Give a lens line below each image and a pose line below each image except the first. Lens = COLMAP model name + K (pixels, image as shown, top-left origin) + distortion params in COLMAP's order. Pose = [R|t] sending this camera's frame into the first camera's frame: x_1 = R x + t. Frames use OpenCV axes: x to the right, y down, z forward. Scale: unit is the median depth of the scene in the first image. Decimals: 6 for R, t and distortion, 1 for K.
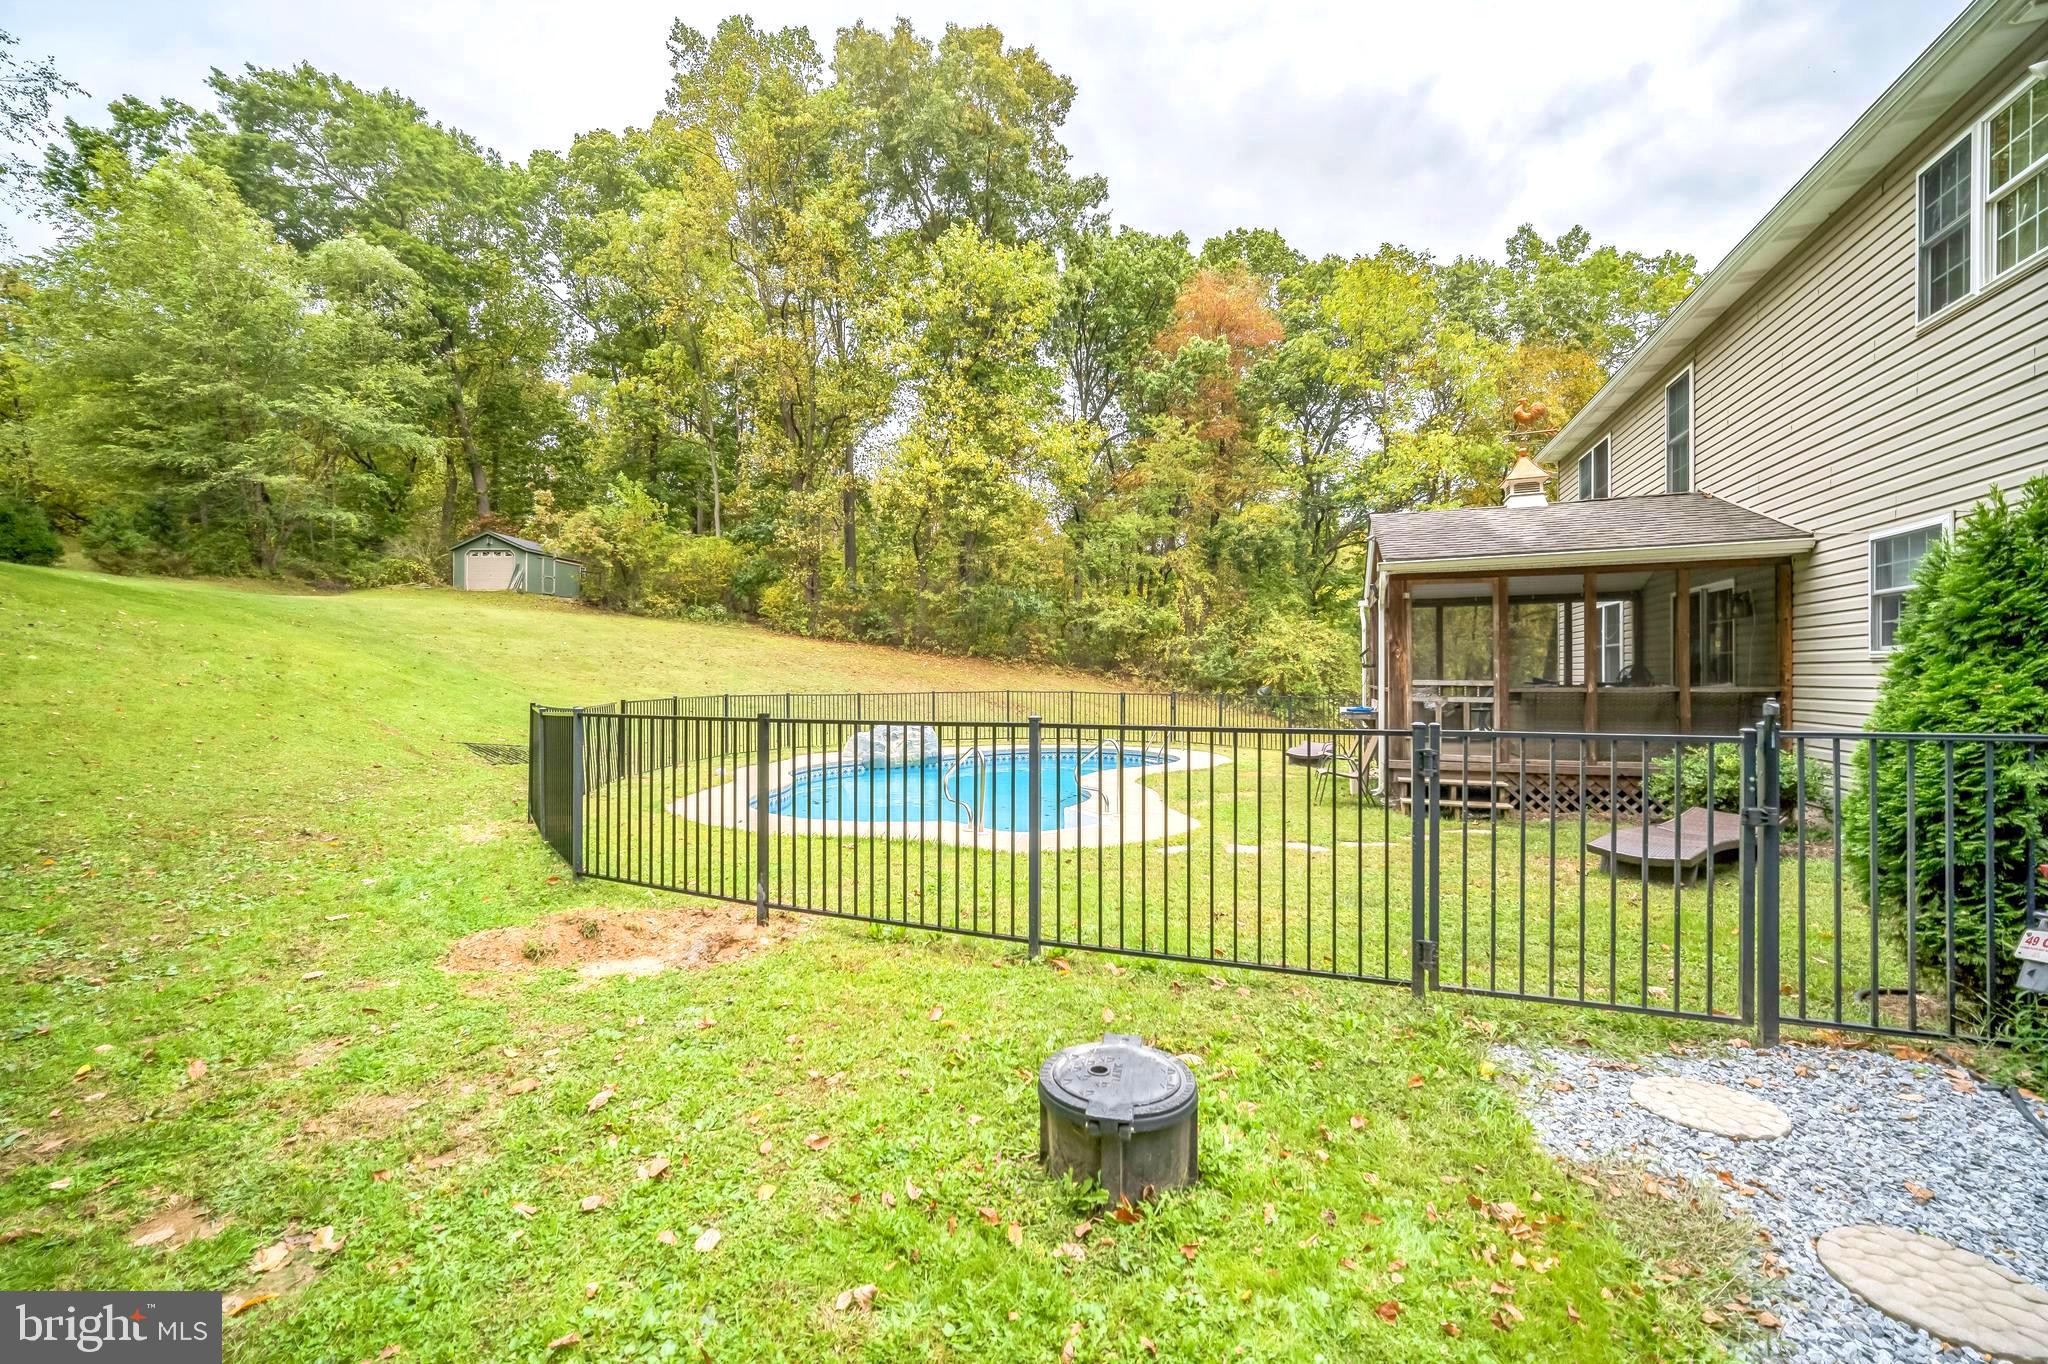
lens RADIAL K [[841.3, 0, 1024.6], [0, 841.3, 680.7], [0, 0, 1]] dist [0.001771, 0.000000]
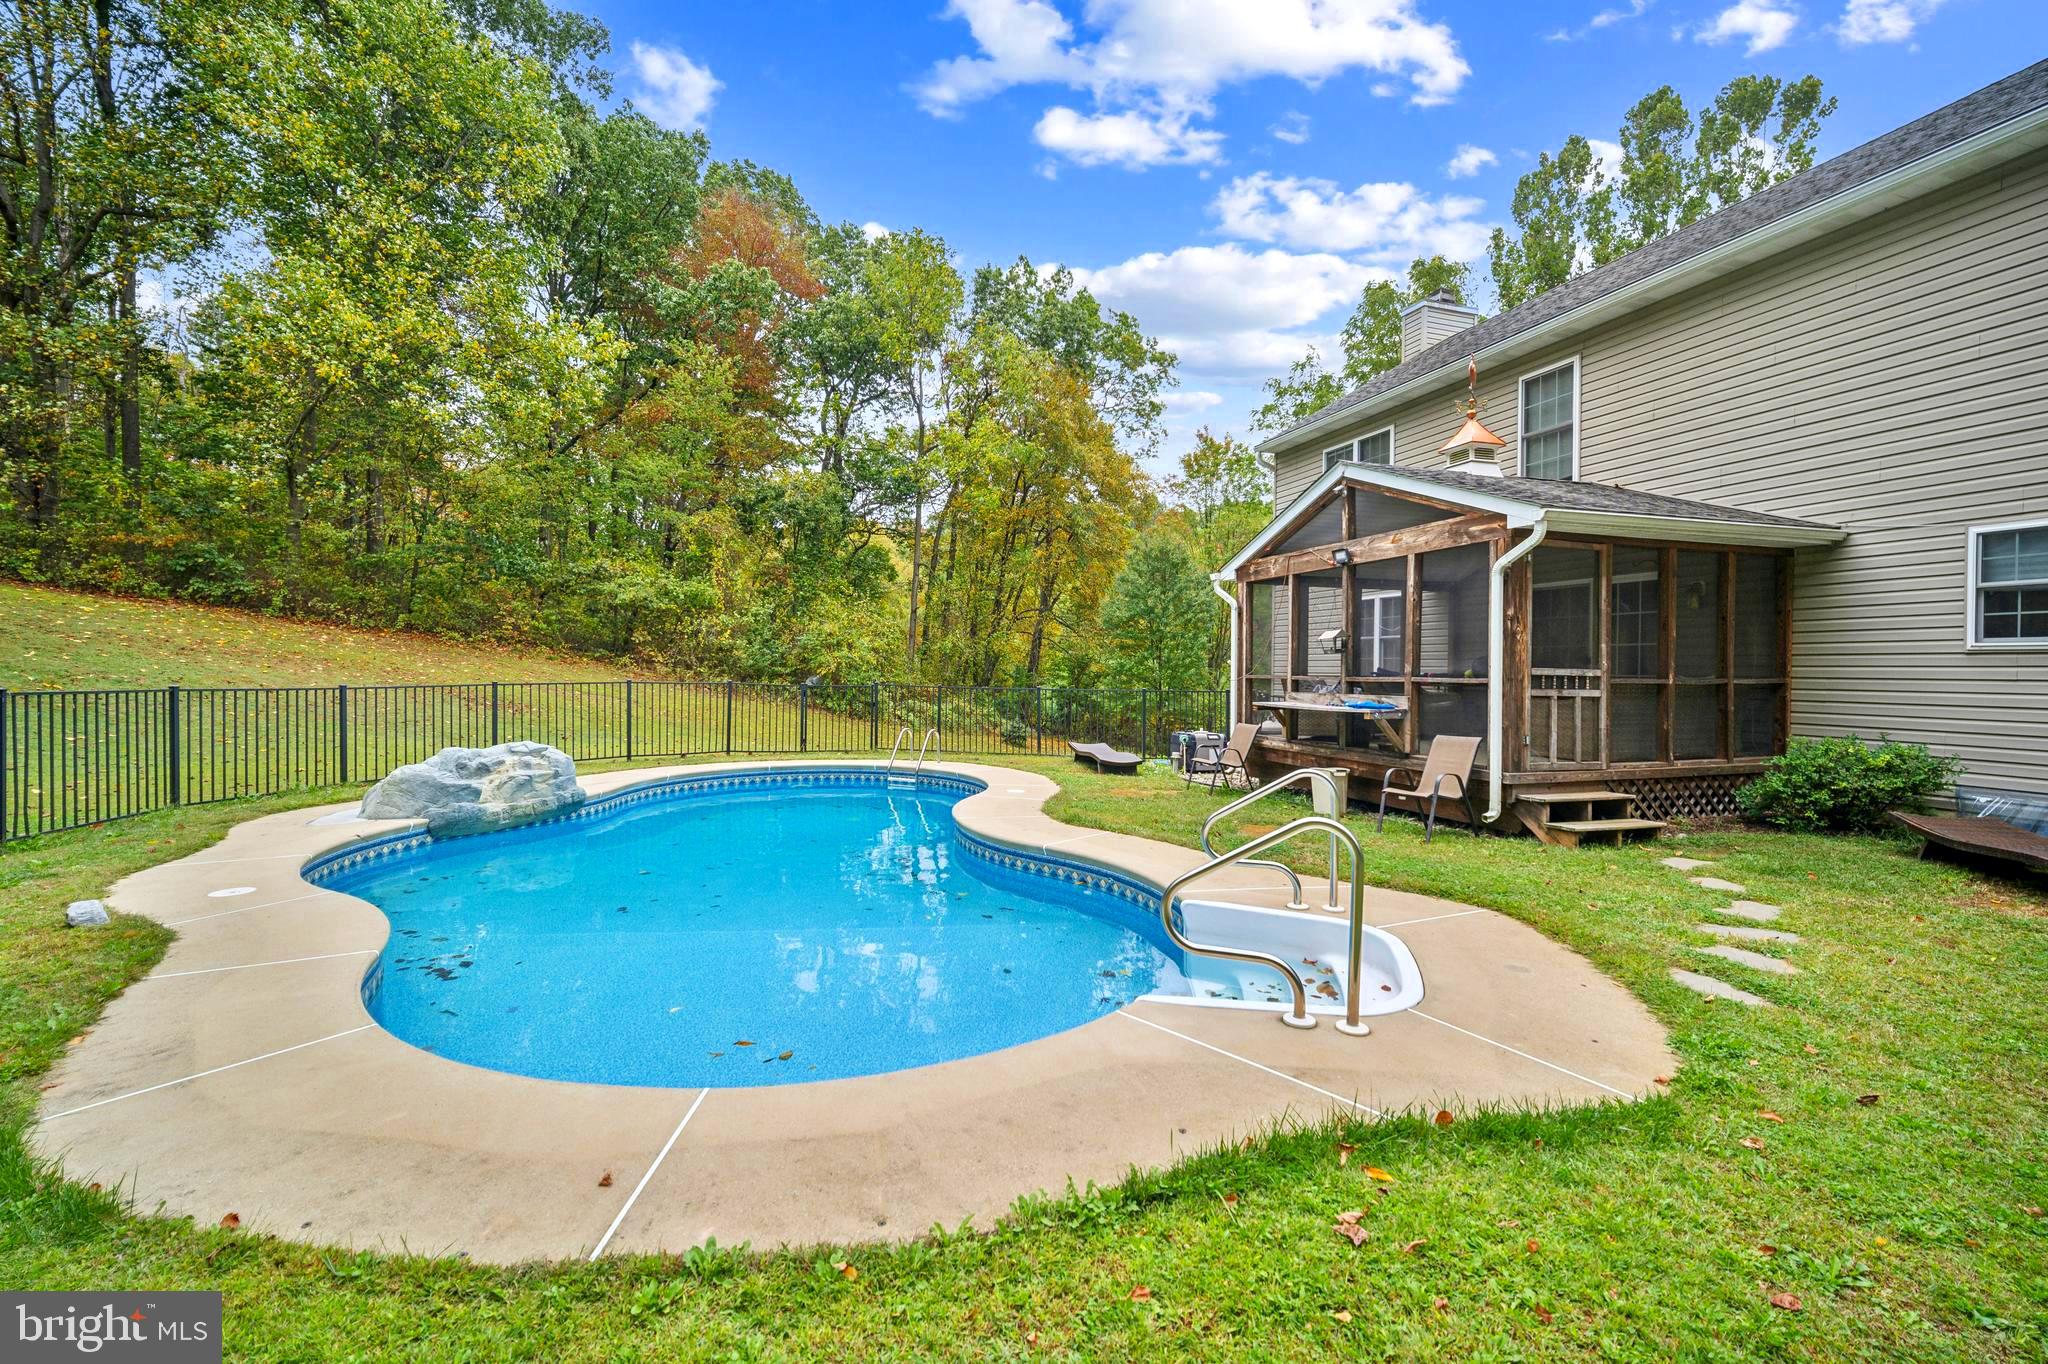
lens RADIAL K [[841.3, 0, 1023.7], [0, 841.3, 686.8], [0, 0, 1]] dist [0.001771, 0.000000]
pose [[0.784786, -0.004506, 0.619751, -0.093523], [-0.007116, 0.999842, 0.016280, 0.001636], [-0.619727, -0.017186, 0.784630, 0.166371]]
